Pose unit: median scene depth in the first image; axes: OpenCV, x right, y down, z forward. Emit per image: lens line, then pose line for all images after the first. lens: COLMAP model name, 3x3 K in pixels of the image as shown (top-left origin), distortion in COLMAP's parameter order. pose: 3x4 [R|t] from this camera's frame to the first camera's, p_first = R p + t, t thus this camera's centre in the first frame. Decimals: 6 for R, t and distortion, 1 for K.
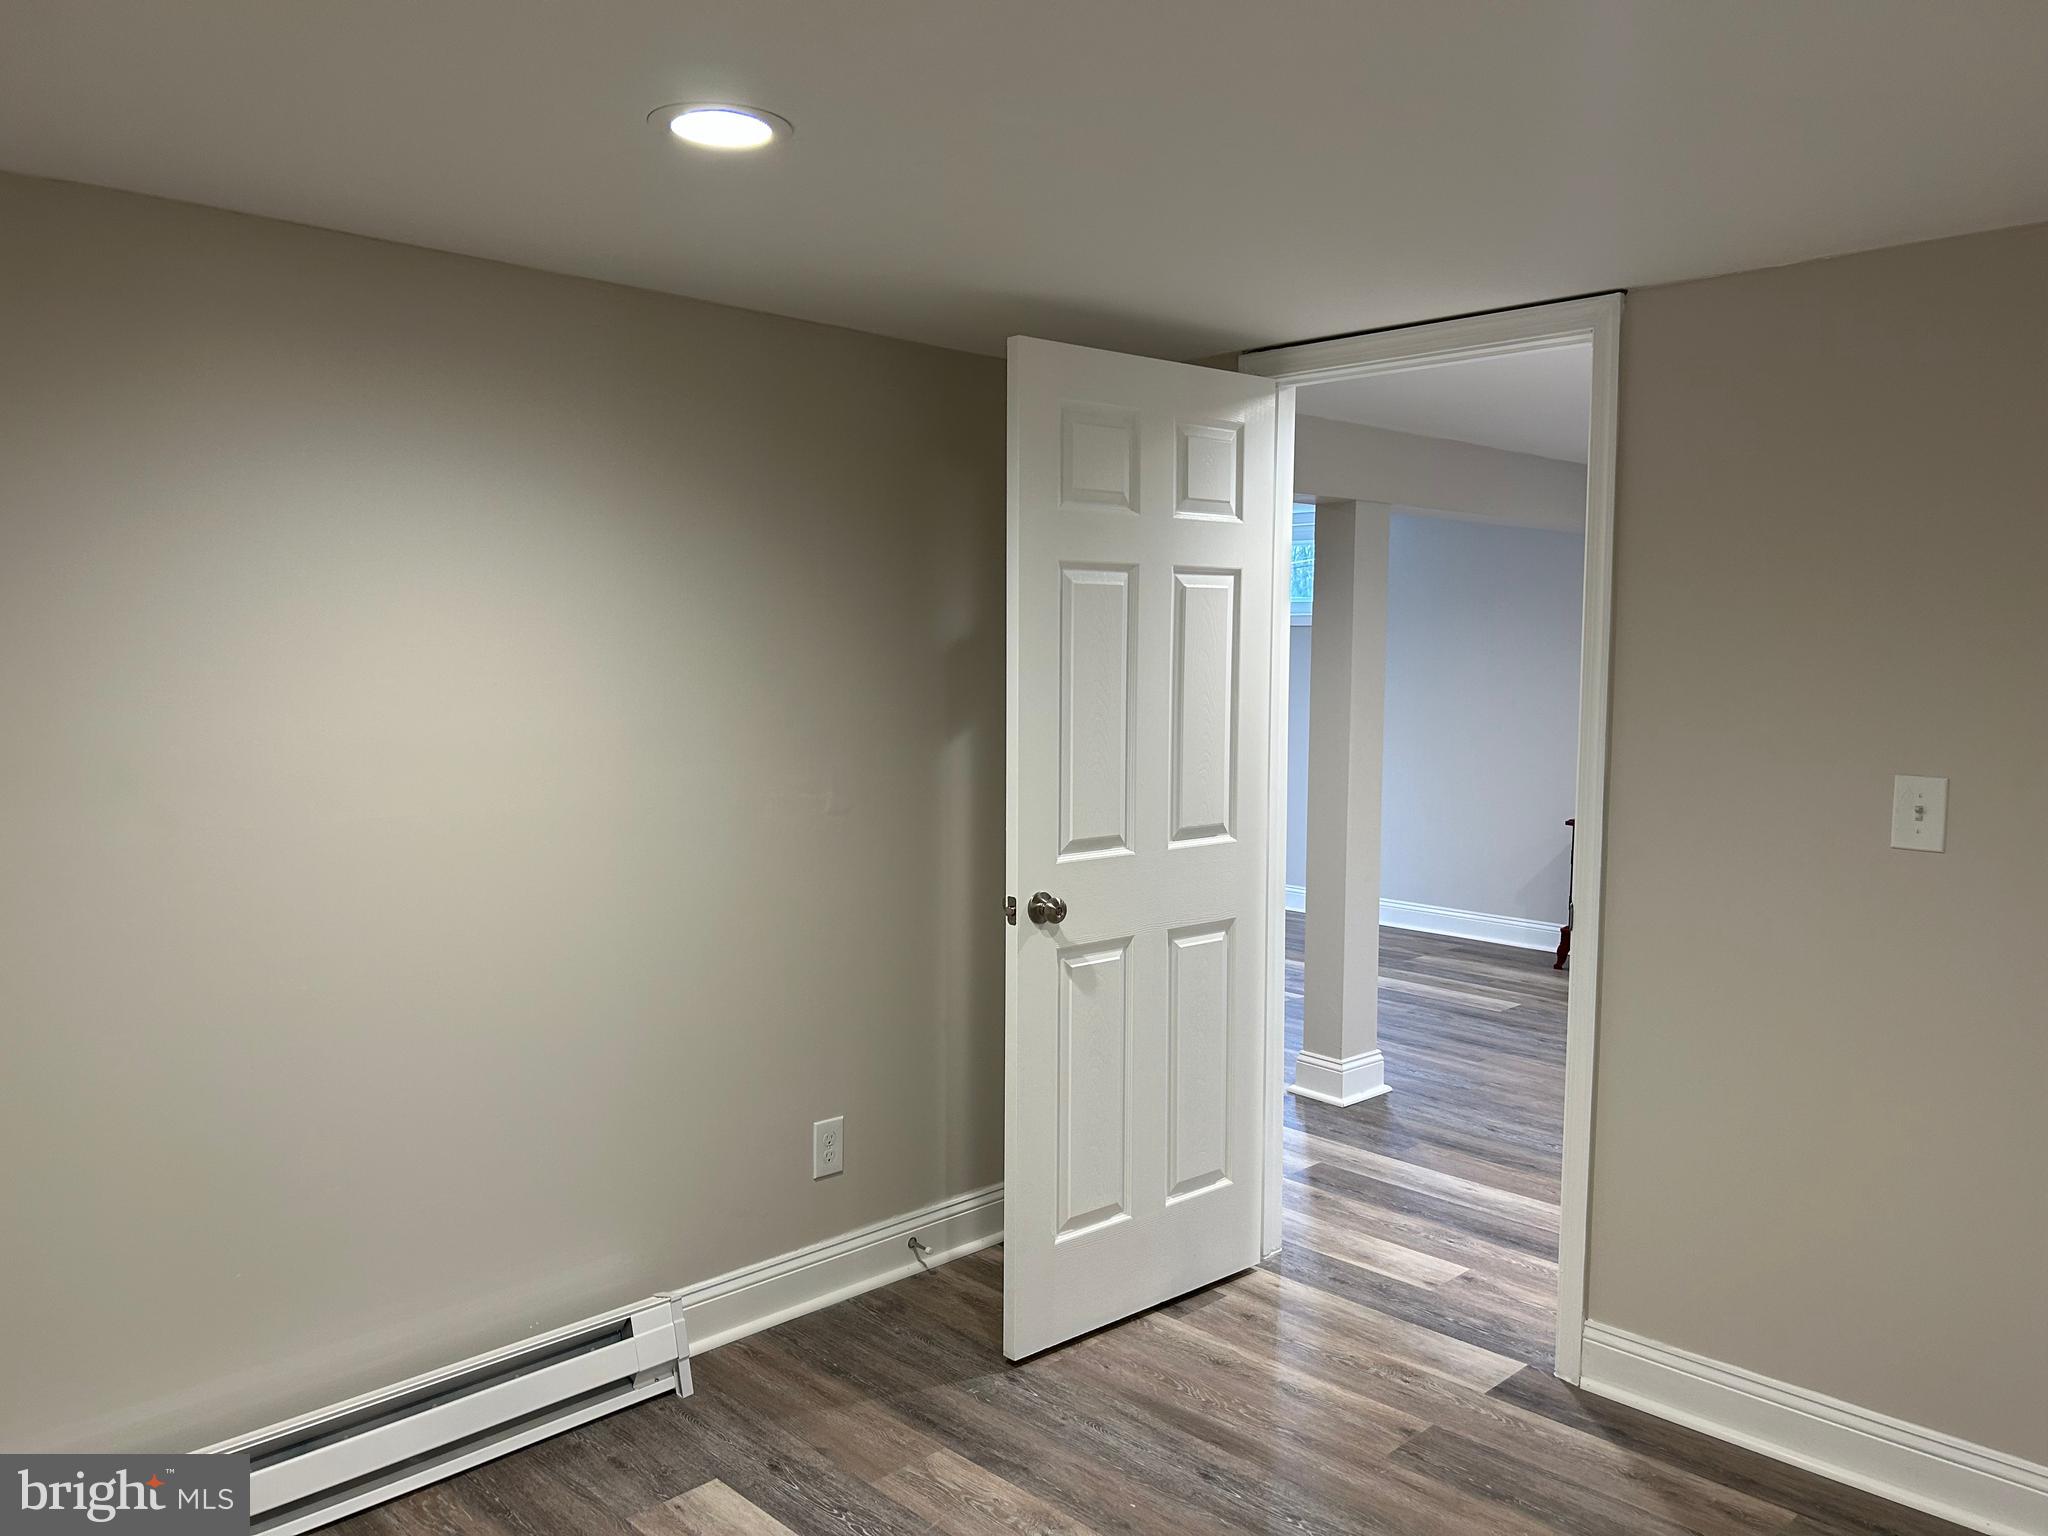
lens RADIAL K [[1515.4, 0, 1020.1], [0, 1515.4, 762.1], [0, 0, 1]] dist [0.027396, -0.043164]
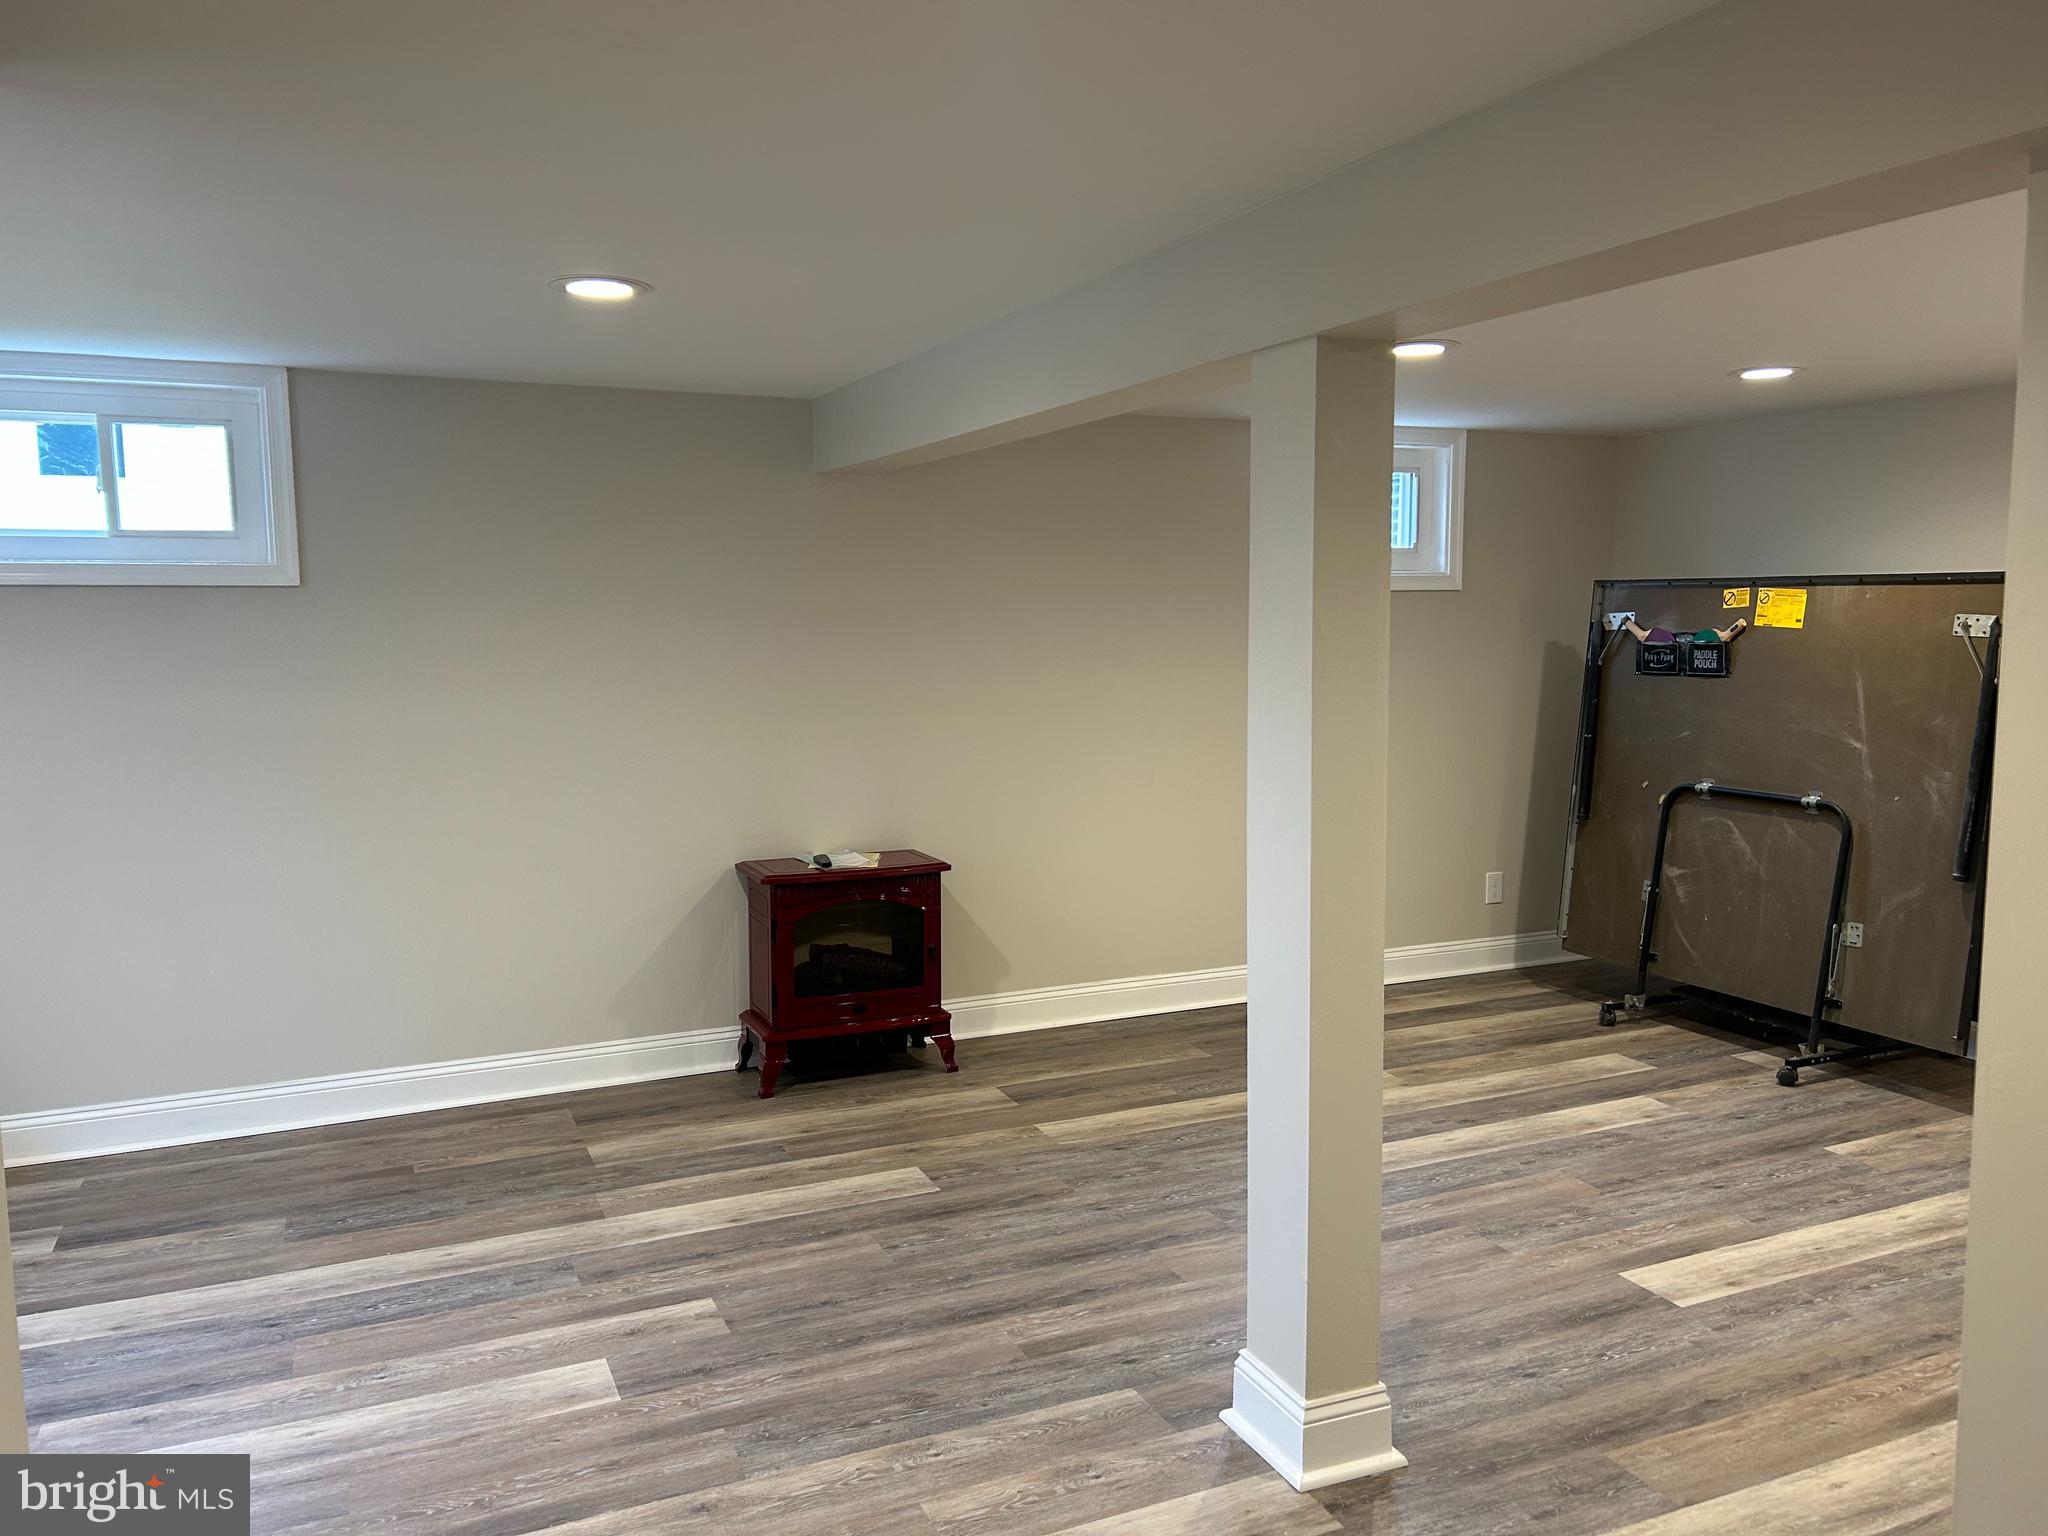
lens RADIAL K [[1542.0, 0, 1053.5], [0, 1542.0, 760.1], [0, 0, 1]] dist [0.082730, -0.081329]
pose [[0.330024, -0.103870, 0.938240, -0.302742], [0.084490, 0.993189, 0.080234, -0.074047], [-0.940184, 0.052792, 0.336552, 0.835929]]
